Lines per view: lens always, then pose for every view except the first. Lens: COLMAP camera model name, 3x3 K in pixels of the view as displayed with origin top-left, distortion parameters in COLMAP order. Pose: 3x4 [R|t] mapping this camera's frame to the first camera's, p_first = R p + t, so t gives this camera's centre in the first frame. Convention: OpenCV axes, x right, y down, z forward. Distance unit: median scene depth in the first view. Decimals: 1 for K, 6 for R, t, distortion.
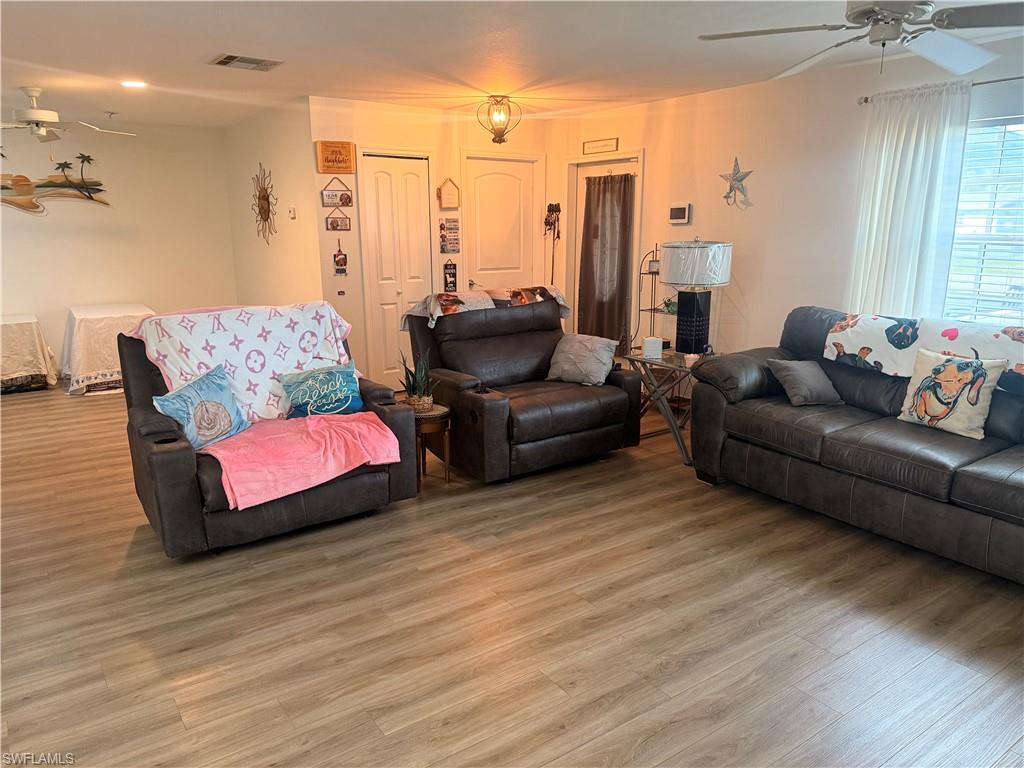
lens RADIAL K [[707.8, 0, 512.0], [0, 707.8, 384.0], [0, 0, 1]] dist [0.001829, 0.000613]
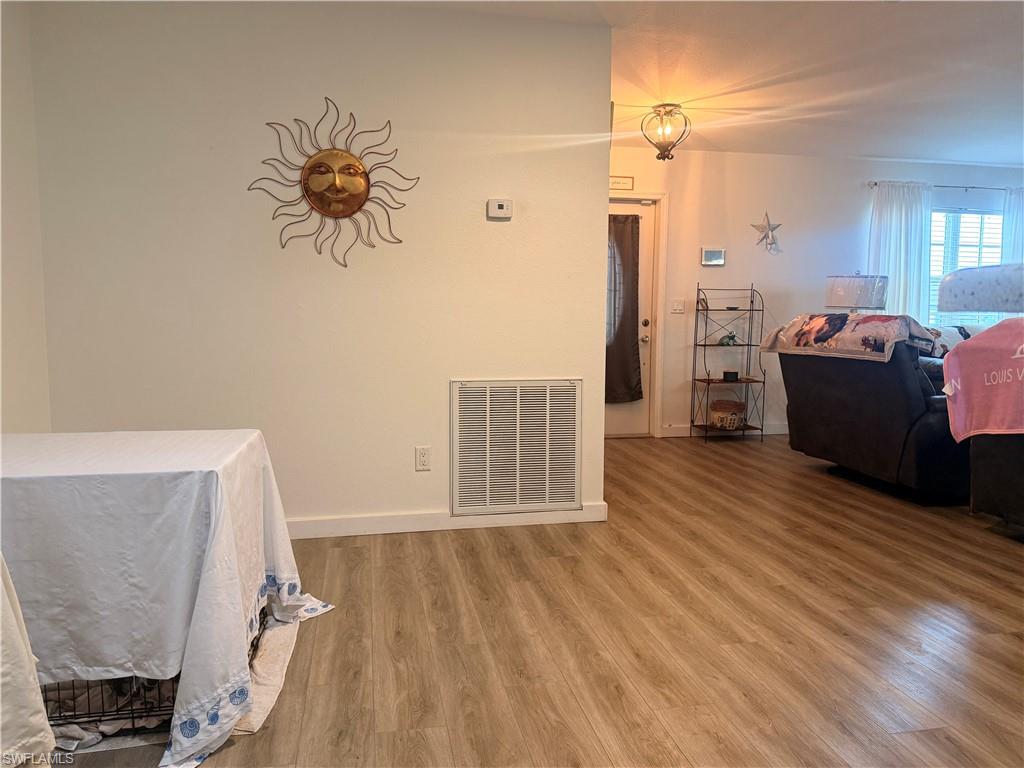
lens RADIAL K [[707.8, 0, 512.0], [0, 707.8, 384.0], [0, 0, 1]] dist [0.001829, 0.000613]
pose [[0.396780, -0.094183, 0.913069, -1.329239], [0.201888, 0.979319, 0.013285, -0.191352], [-0.895437, 0.179066, 0.407588, 1.304462]]
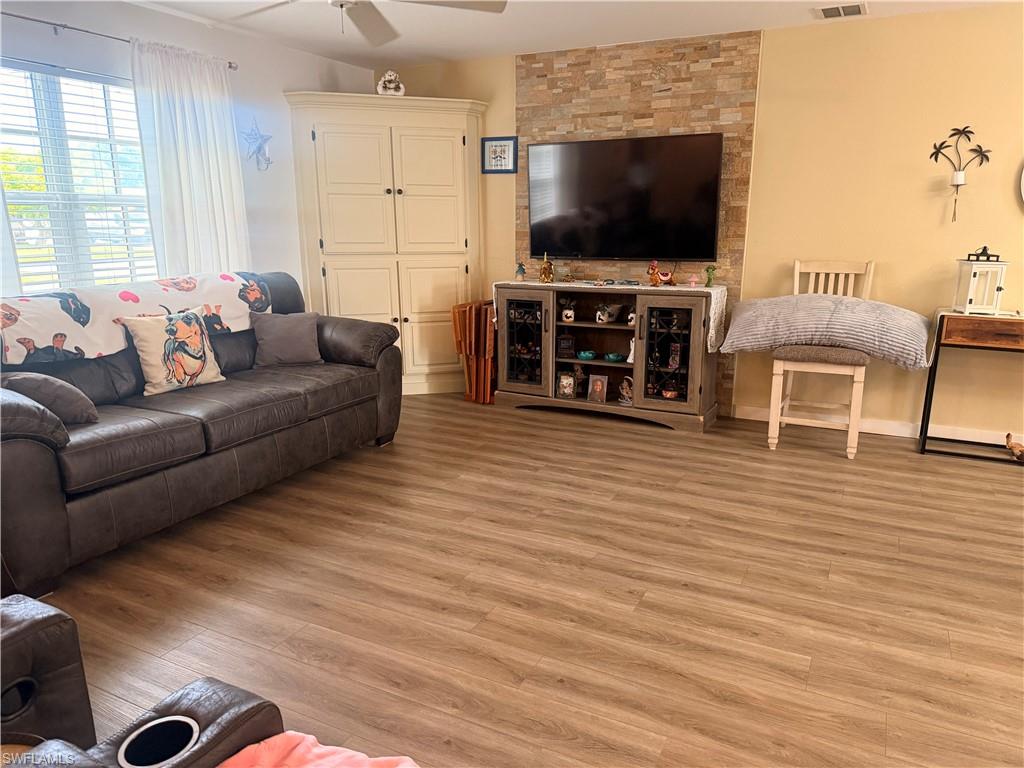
lens RADIAL K [[720.1, 0, 517.3], [0, 720.1, 373.9], [0, 0, 1]] dist [0.101263, -0.159972]
pose [[-0.457688, -0.188292, 0.868946, -0.464364], [0.197421, 0.931400, 0.305810, -0.164919], [-0.866918, 0.311514, -0.389118, 0.930086]]
